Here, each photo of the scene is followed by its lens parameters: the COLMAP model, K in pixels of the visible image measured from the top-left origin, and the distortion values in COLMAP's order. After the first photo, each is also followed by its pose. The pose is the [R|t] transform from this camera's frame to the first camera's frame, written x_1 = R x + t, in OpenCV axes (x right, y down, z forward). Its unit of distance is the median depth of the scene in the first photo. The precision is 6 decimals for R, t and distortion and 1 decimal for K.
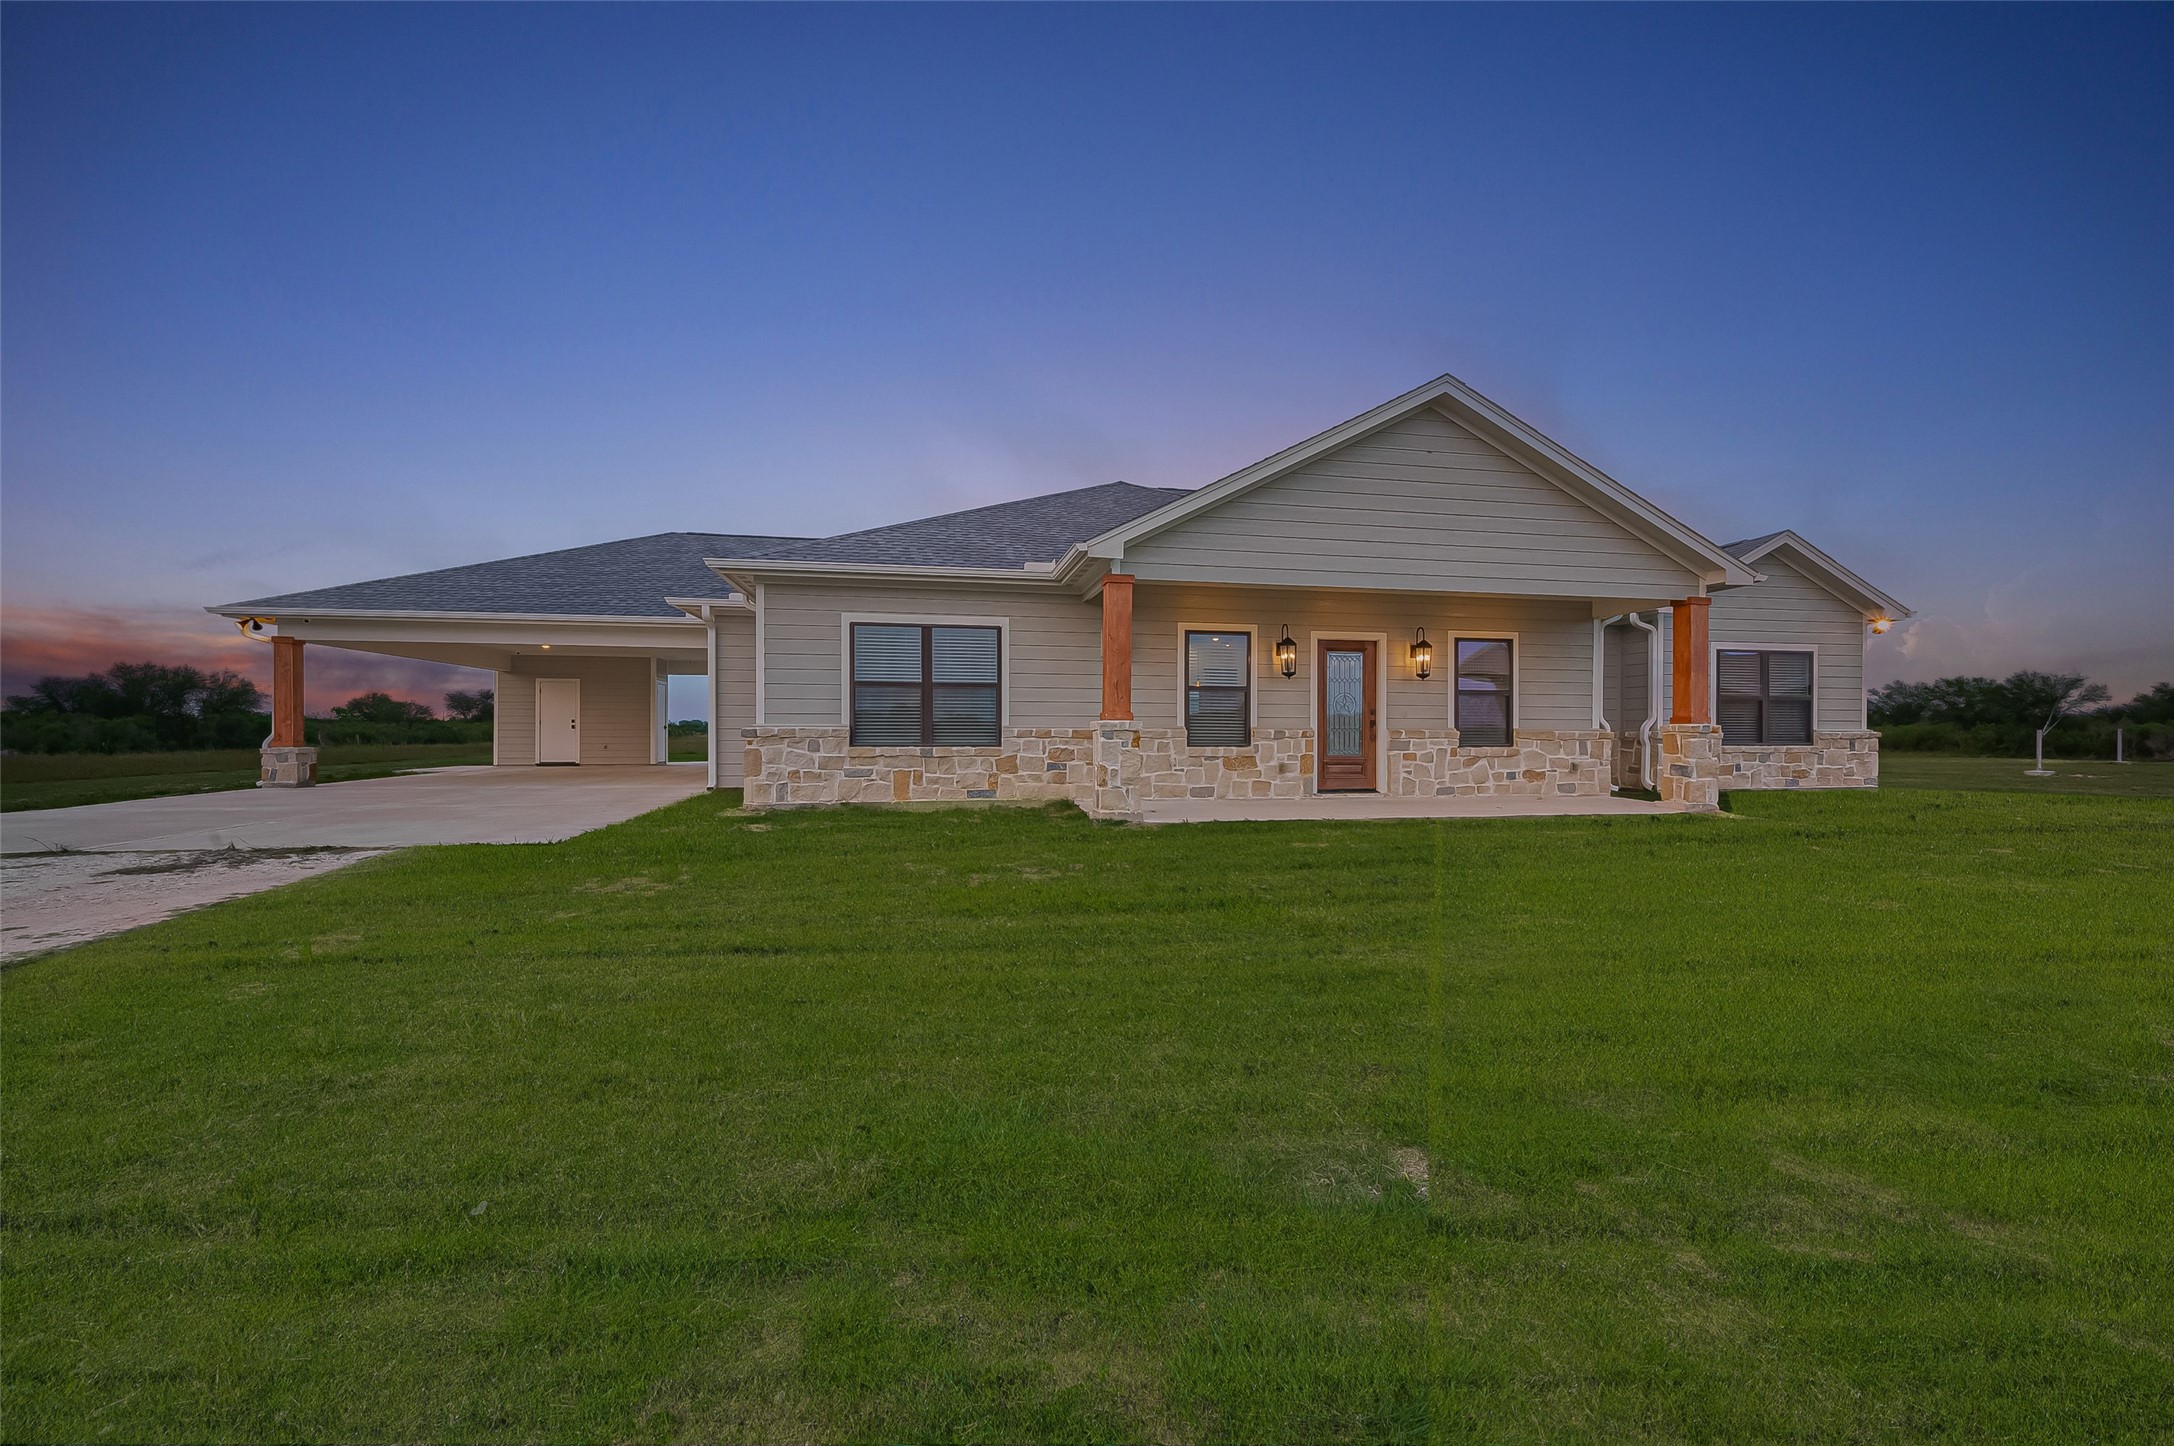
lens RADIAL K [[869.7, 0, 1087.0], [0, 869.7, 723.0], [0, 0, 1]] dist [-0.001052, -0.000010]
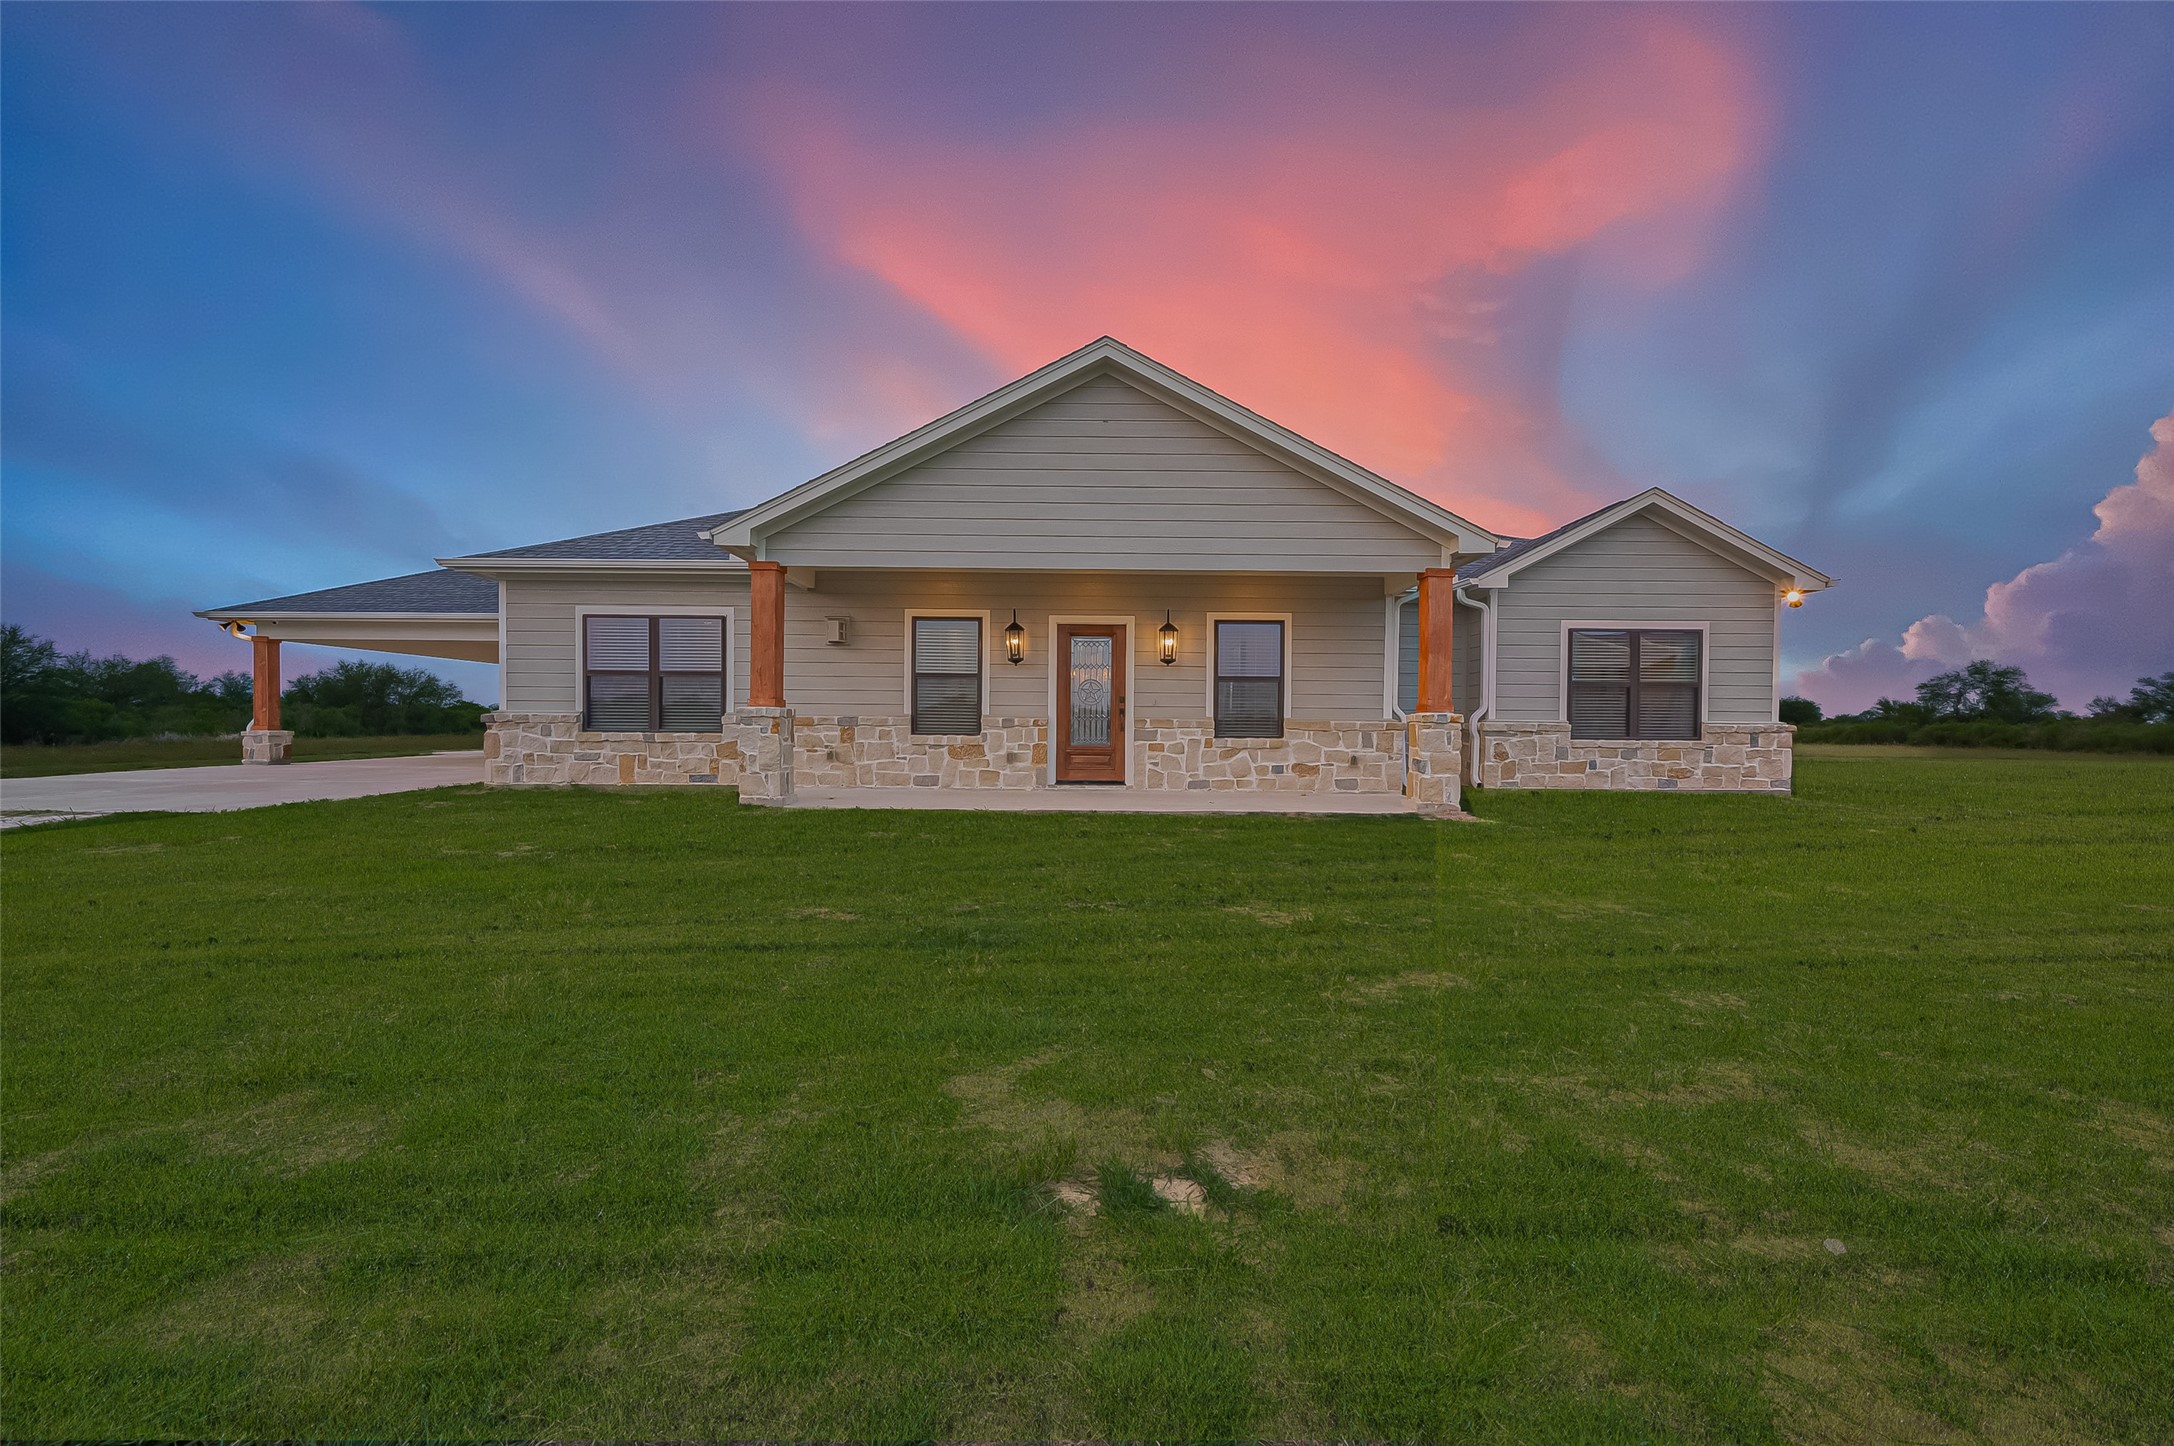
lens RADIAL K [[869.7, 0, 1087.0], [0, 869.7, 723.0], [0, 0, 1]] dist [-0.001052, -0.000010]
pose [[0.982958, 0.005176, -0.183758, 0.469934], [-0.003761, 0.999961, 0.008049, 0.005060], [0.183792, -0.007220, 0.982939, 0.061692]]
